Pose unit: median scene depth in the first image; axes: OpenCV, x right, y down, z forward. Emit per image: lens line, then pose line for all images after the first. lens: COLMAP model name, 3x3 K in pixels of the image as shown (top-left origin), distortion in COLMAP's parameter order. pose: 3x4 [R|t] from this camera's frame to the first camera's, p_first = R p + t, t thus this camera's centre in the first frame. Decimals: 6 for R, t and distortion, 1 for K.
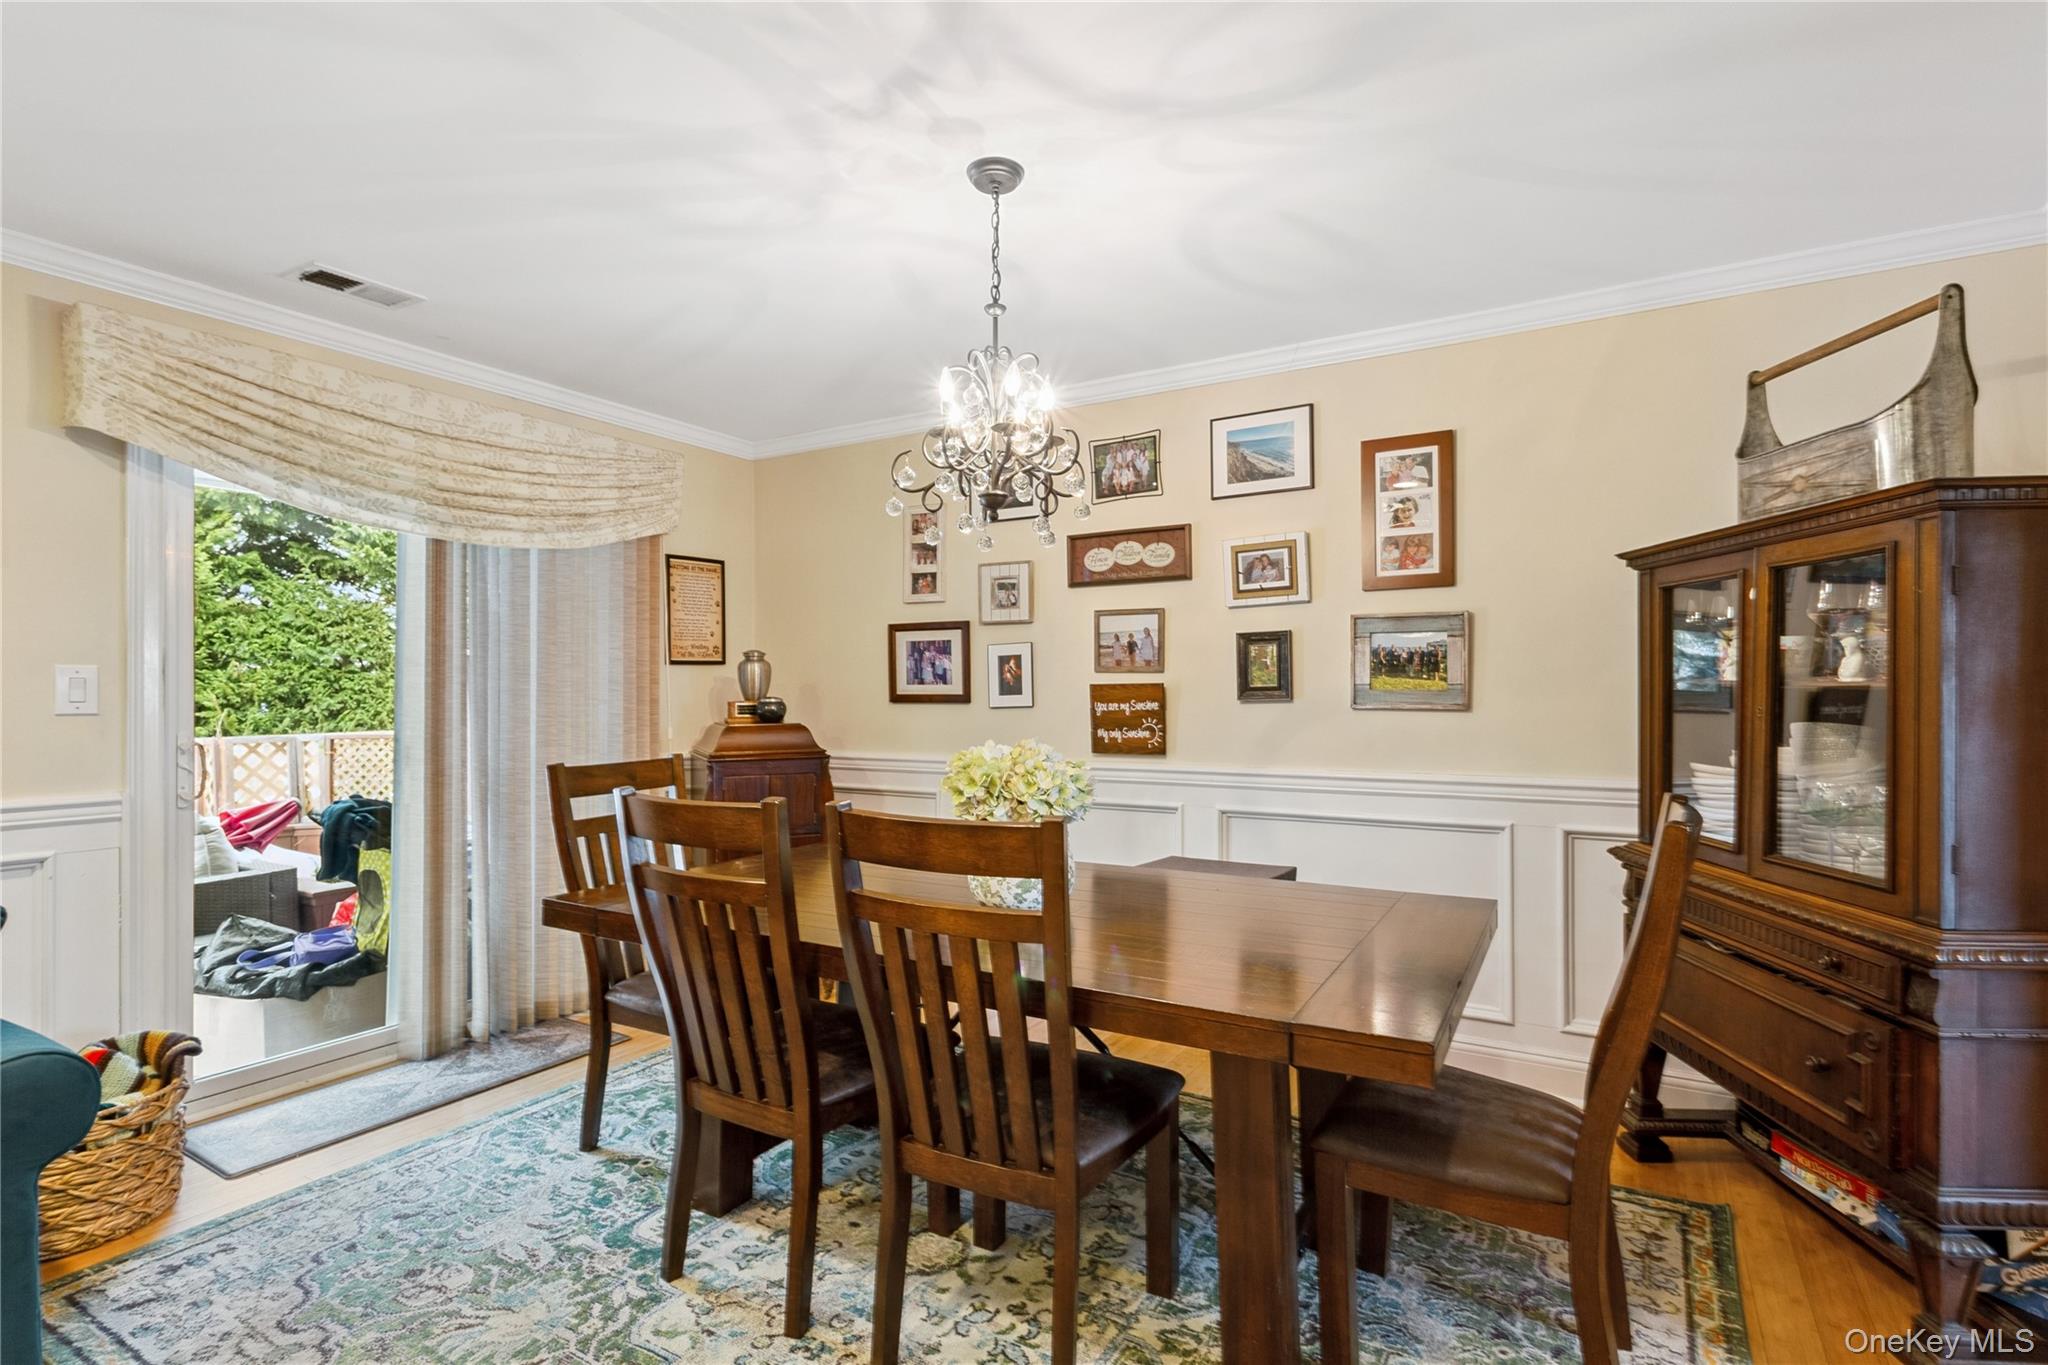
lens RADIAL K [[998.2, 0, 1019.0], [0, 998.2, 714.1], [0, 0, 1]] dist [-0.001947, 0.000426]
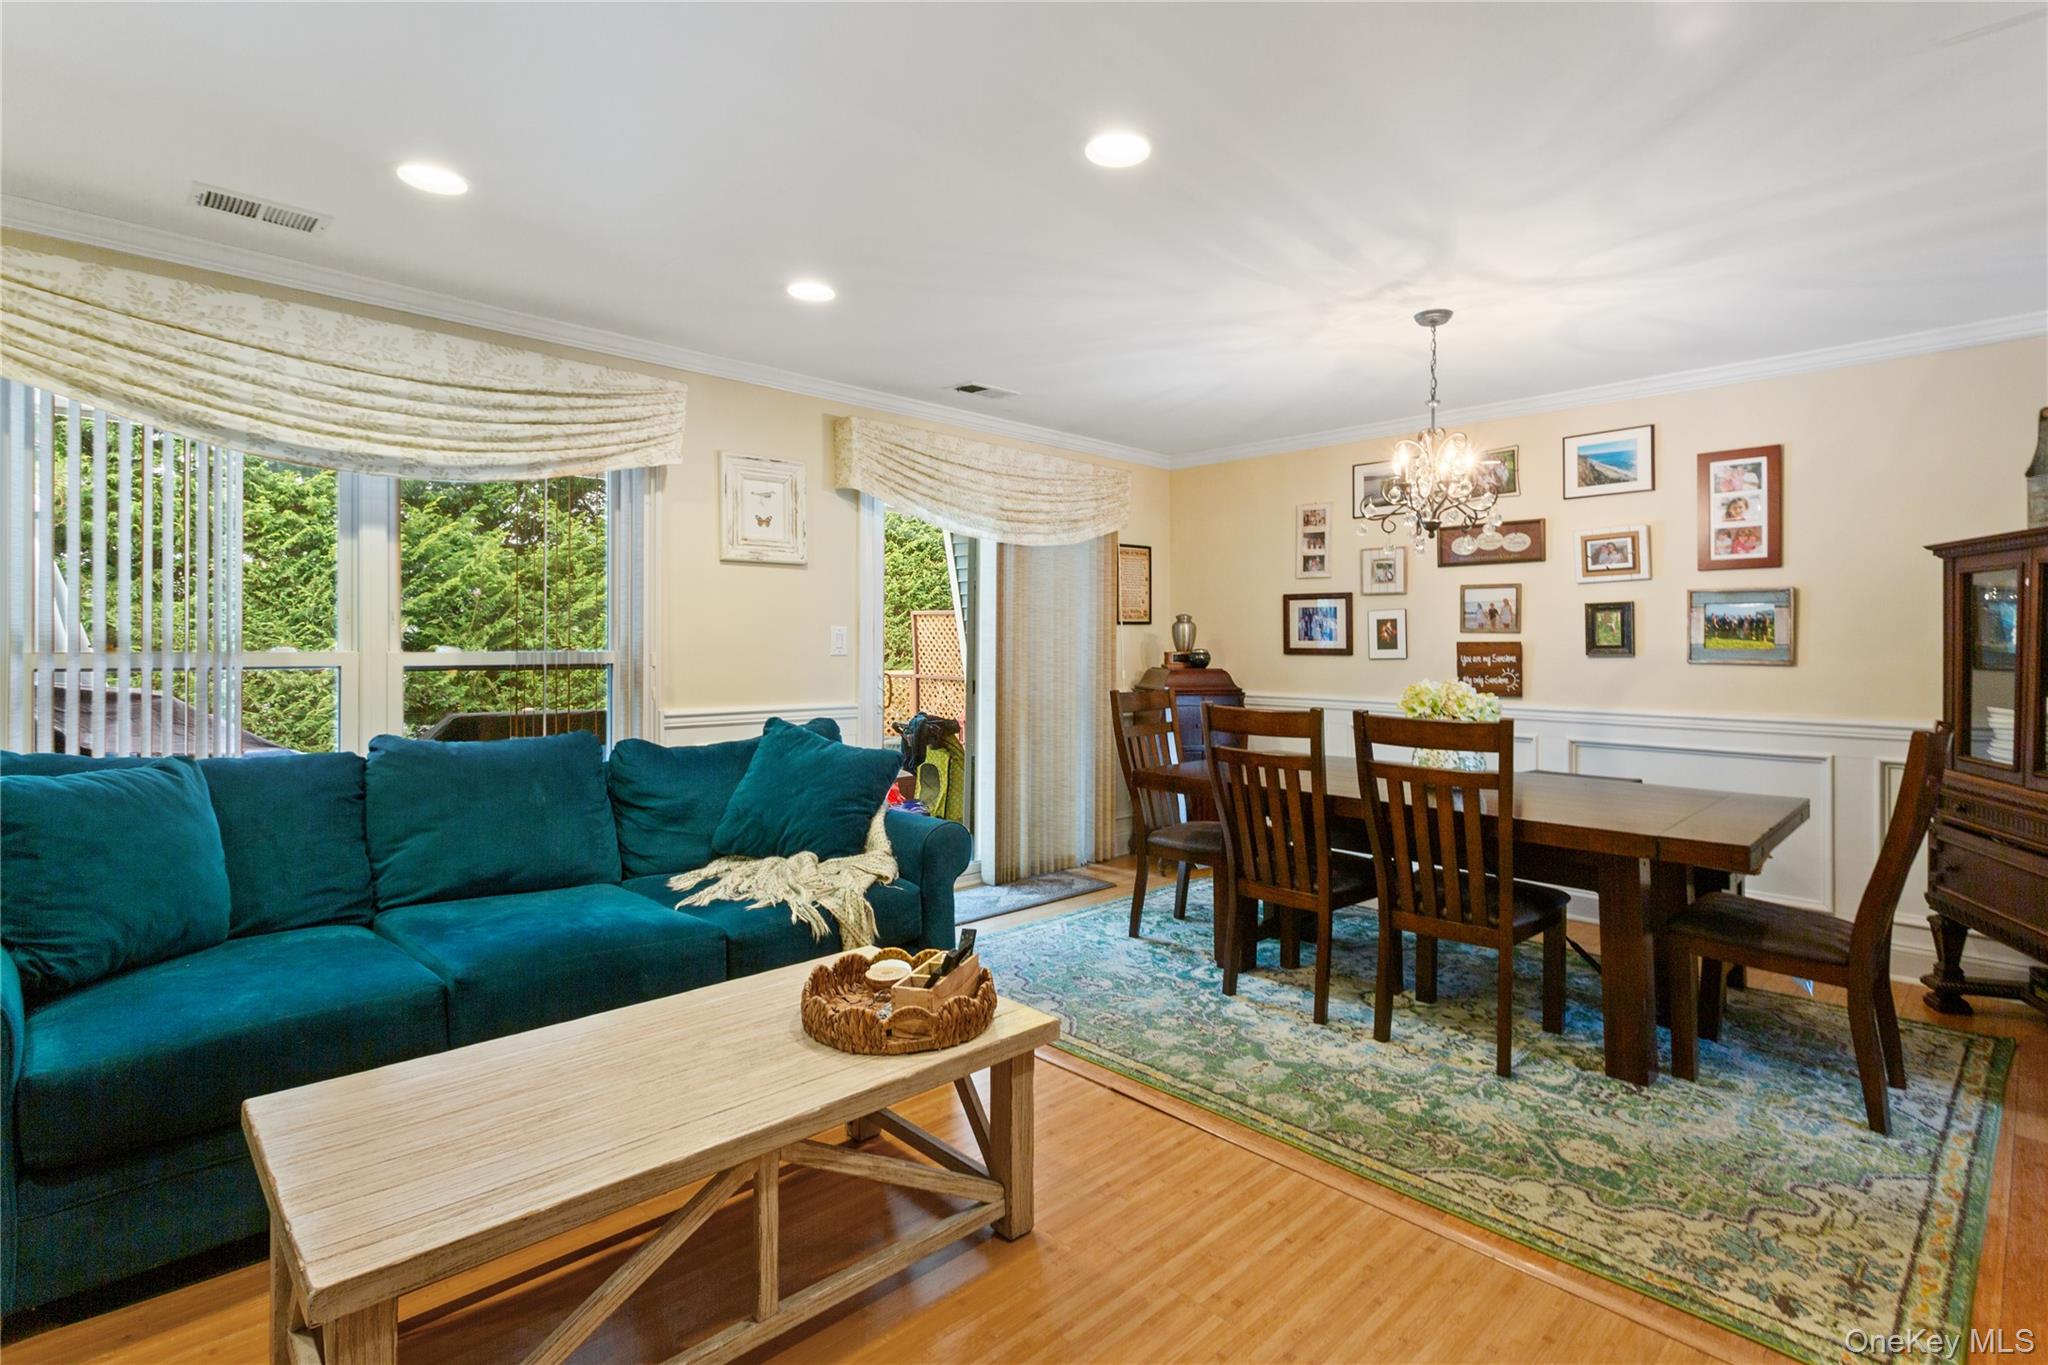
lens RADIAL K [[988.7, 0, 1023.2], [0, 988.7, 649.6], [0, 0, 1]] dist [0.000507, 0.002011]
pose [[0.966518, 0.010683, -0.256378, -0.162498], [-0.014934, 0.999781, -0.014640, 0.008461], [0.256165, 0.017978, 0.966466, -0.437936]]
